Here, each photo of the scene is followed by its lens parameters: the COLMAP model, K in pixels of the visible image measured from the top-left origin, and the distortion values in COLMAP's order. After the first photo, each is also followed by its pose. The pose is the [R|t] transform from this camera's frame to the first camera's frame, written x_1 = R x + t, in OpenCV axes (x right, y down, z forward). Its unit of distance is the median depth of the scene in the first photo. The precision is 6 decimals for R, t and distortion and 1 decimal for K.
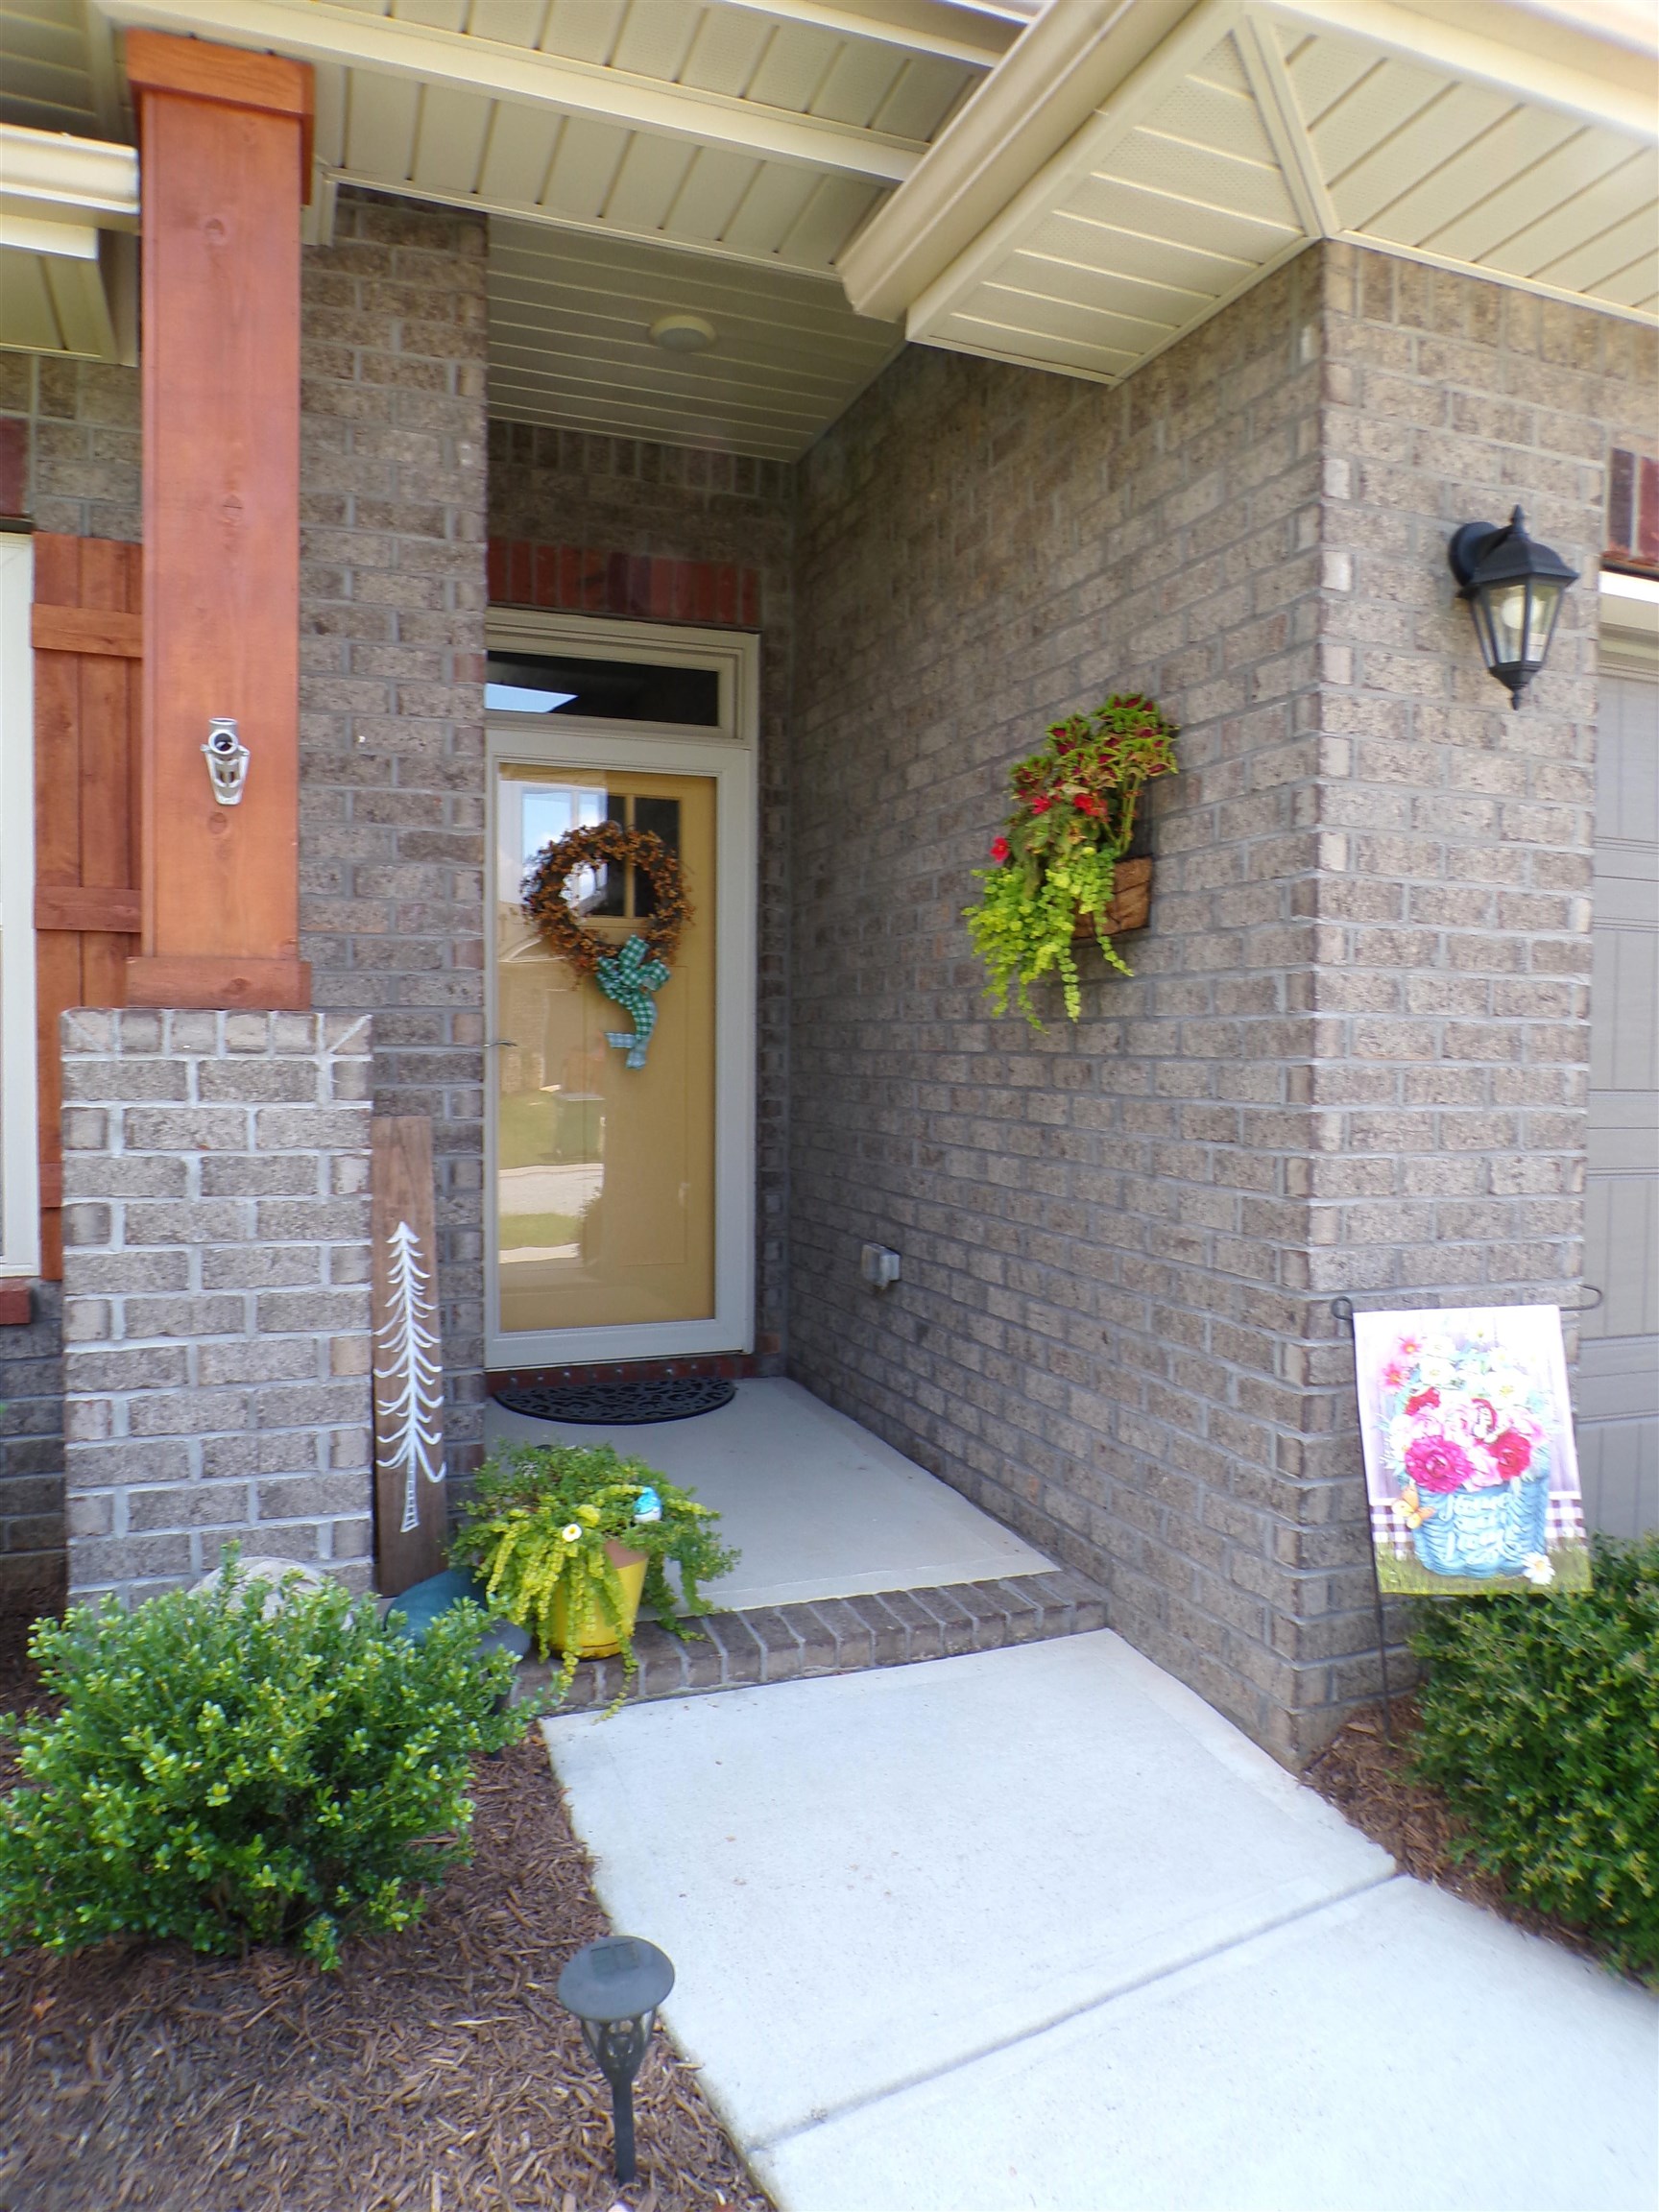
lens RADIAL K [[1484.1, 0, 829.5], [0, 1484.1, 1106.0], [0, 0, 1]] dist [-0.033746, -0.000368]
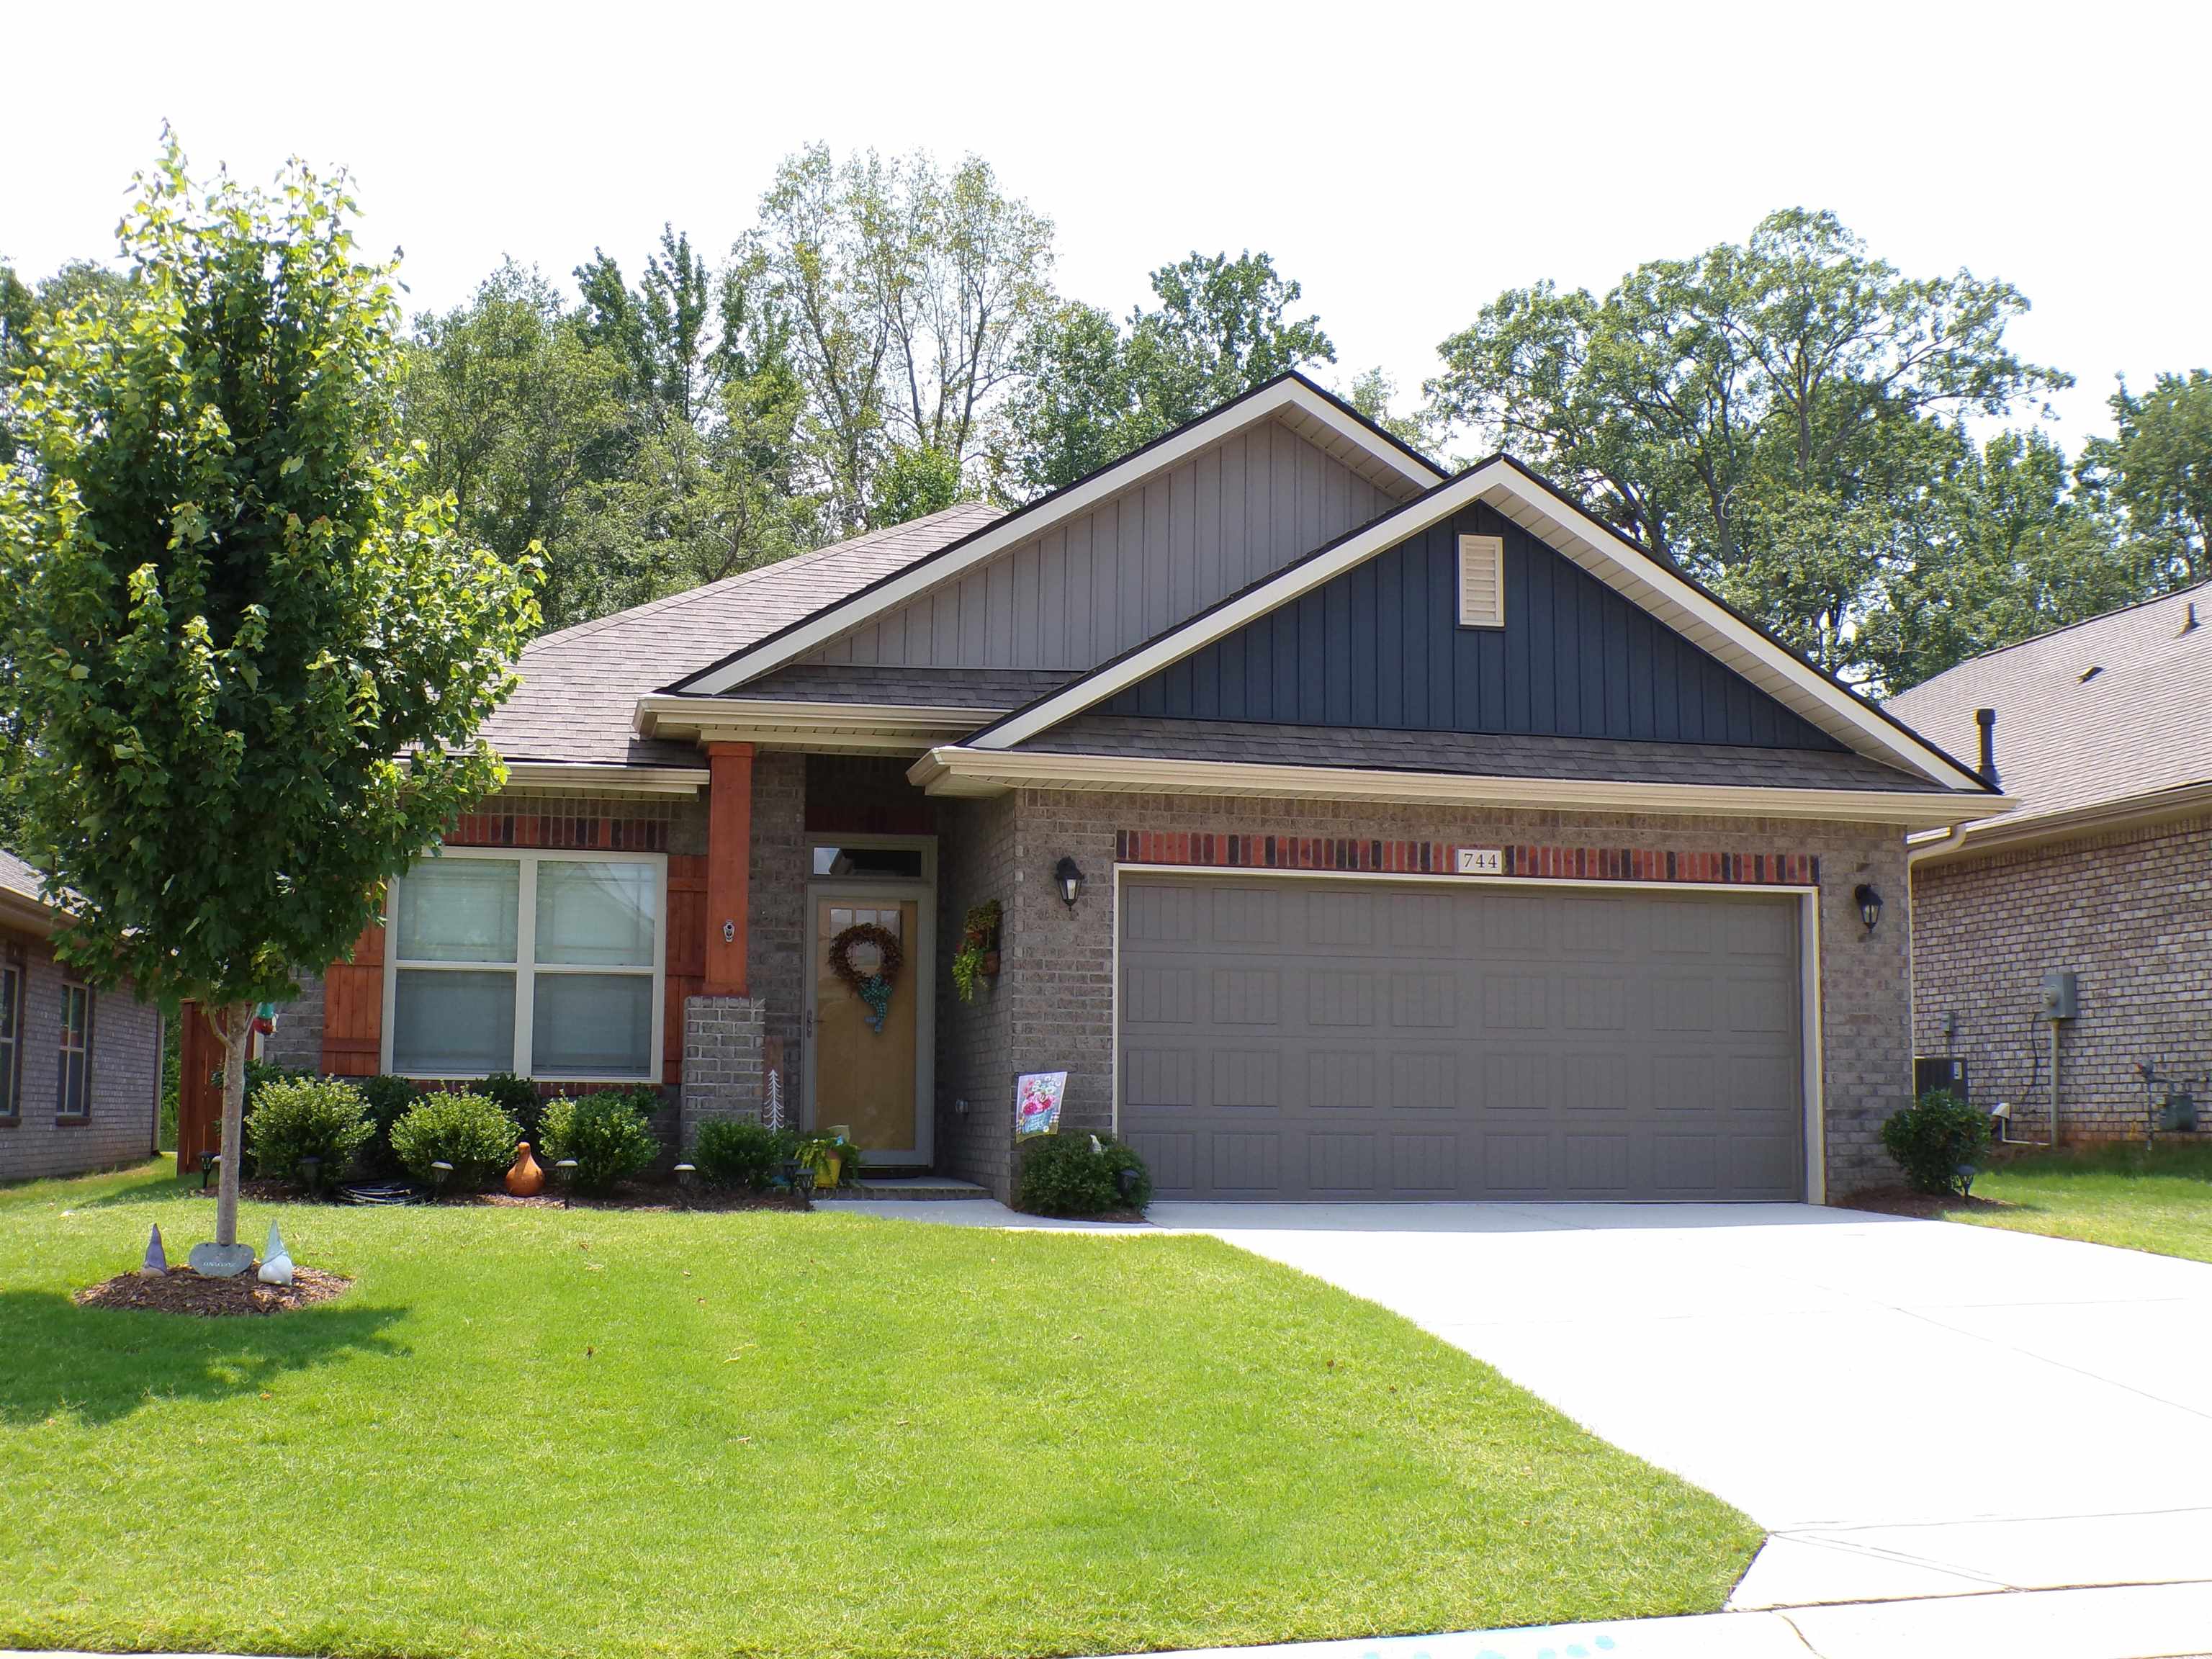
lens RADIAL K [[2386.3, 0, 1106.0], [0, 2386.3, 829.5], [0, 0, 1]] dist [-0.211178, -0.000341]
pose [[0.988128, -0.021363, -0.152137, 1.431424], [-0.003807, 0.986575, -0.163266, 0.483652], [0.153583, 0.161907, 0.974781, -4.681786]]
